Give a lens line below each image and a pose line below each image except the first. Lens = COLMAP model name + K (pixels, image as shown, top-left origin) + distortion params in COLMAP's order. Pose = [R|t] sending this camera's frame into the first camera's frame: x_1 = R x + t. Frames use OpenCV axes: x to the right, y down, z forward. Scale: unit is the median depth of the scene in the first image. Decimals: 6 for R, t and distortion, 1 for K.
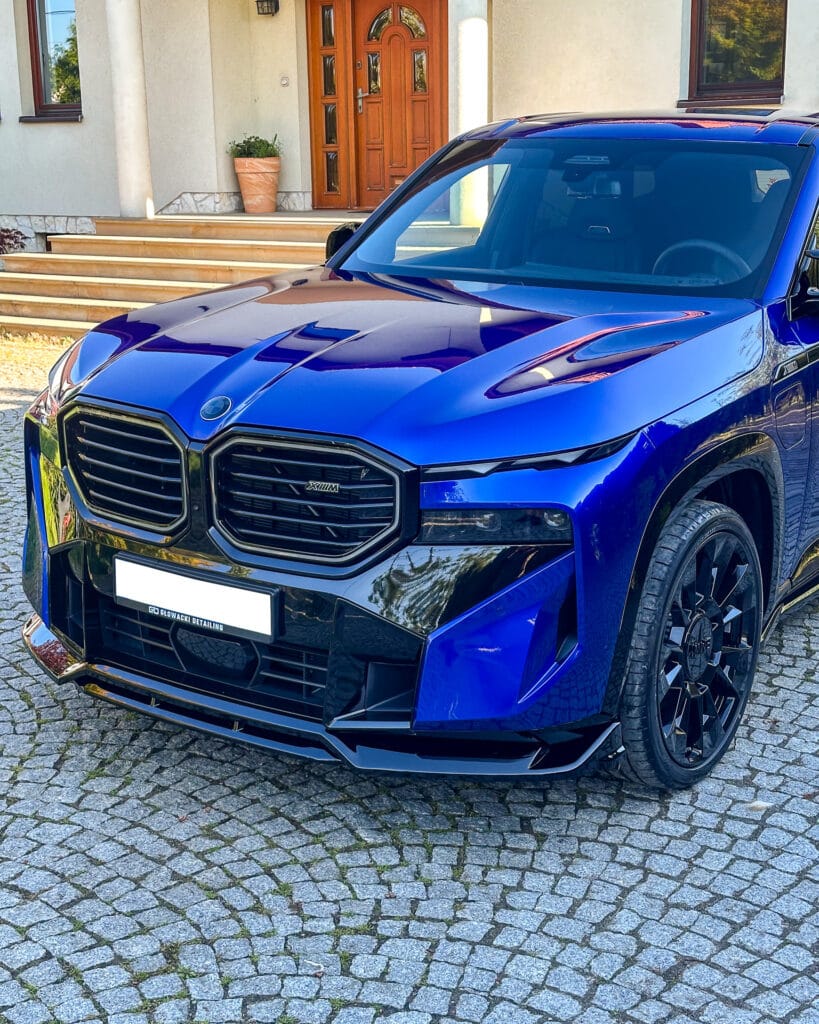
lens RADIAL K [[1579.9, 0, 409.5], [0, 1579.9, 512.0], [0, 0, 1]] dist [0.175035, -0.111183]
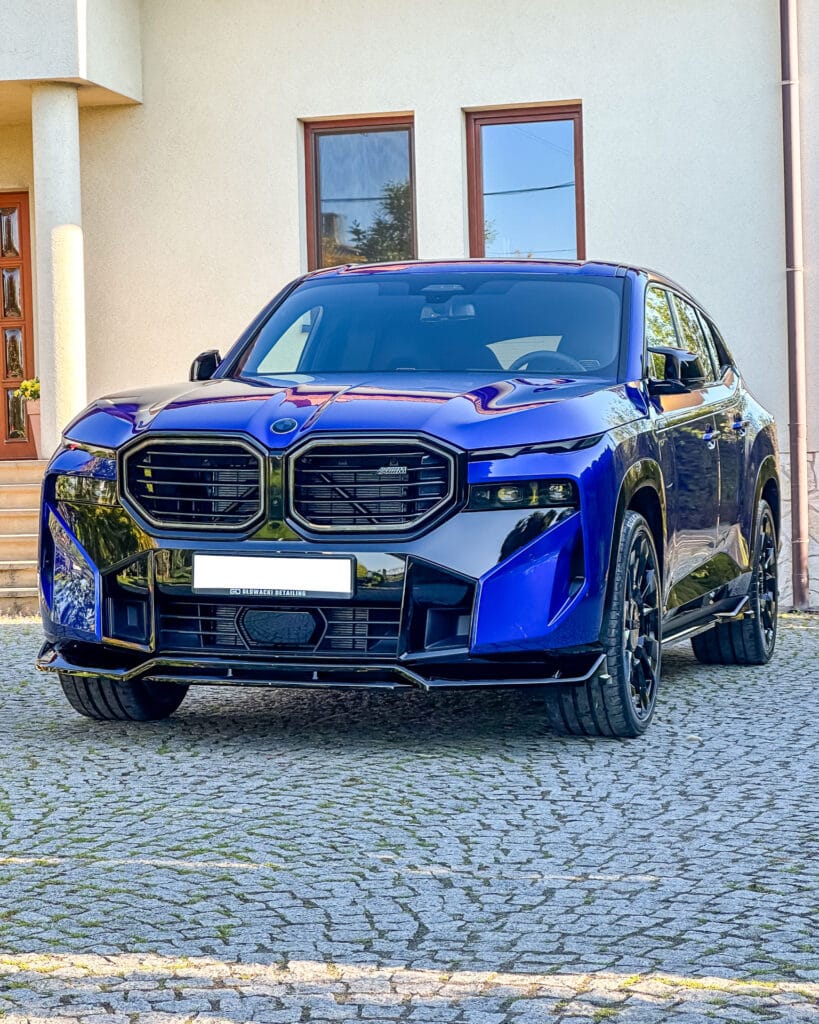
lens RADIAL K [[2685.3, 0, 409.5], [0, 2685.3, 512.0], [0, 0, 1]] dist [-0.064271, 5.409114]
pose [[0.947329, -0.012398, 0.320022, -0.717586], [0.084906, 0.973217, -0.213634, 0.470341], [-0.308802, 0.229554, 0.923009, -1.004166]]
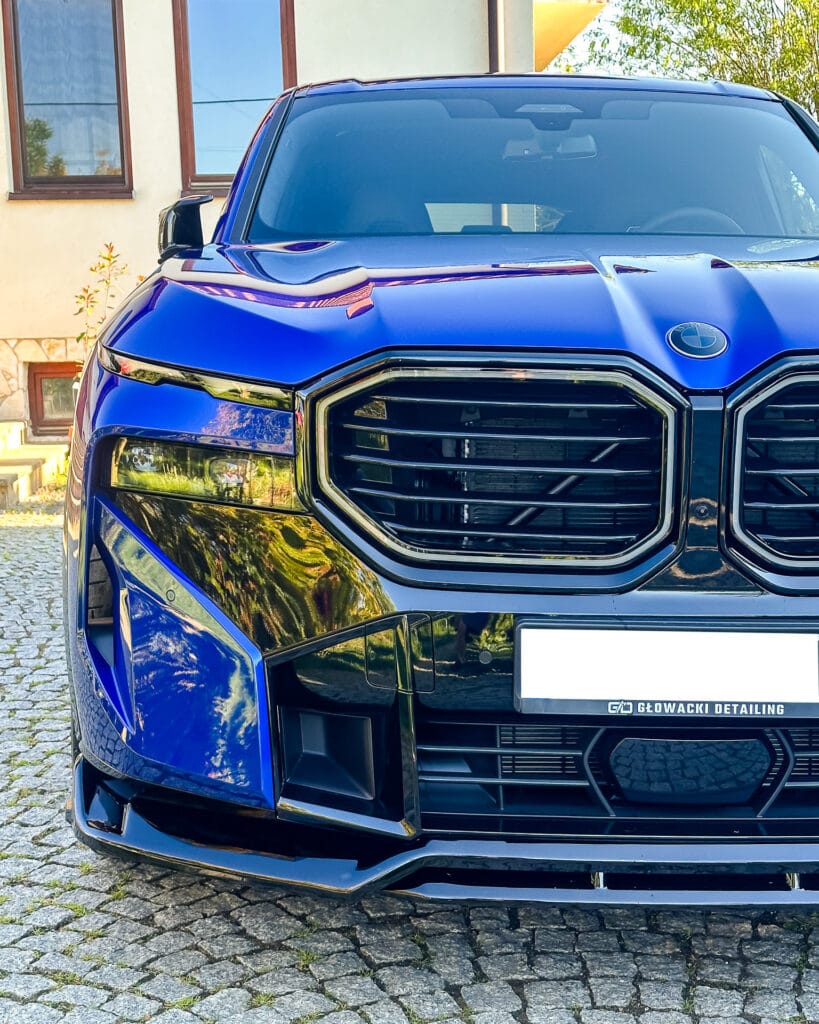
lens RADIAL K [[1579.9, 0, 409.5], [0, 1579.9, 512.0], [0, 0, 1]] dist [0.175035, -0.111183]
pose [[0.797908, -0.080946, 0.597319, -0.564129], [0.152488, 0.985816, -0.070102, 0.022287], [-0.583172, 0.147019, 0.798934, 0.601792]]
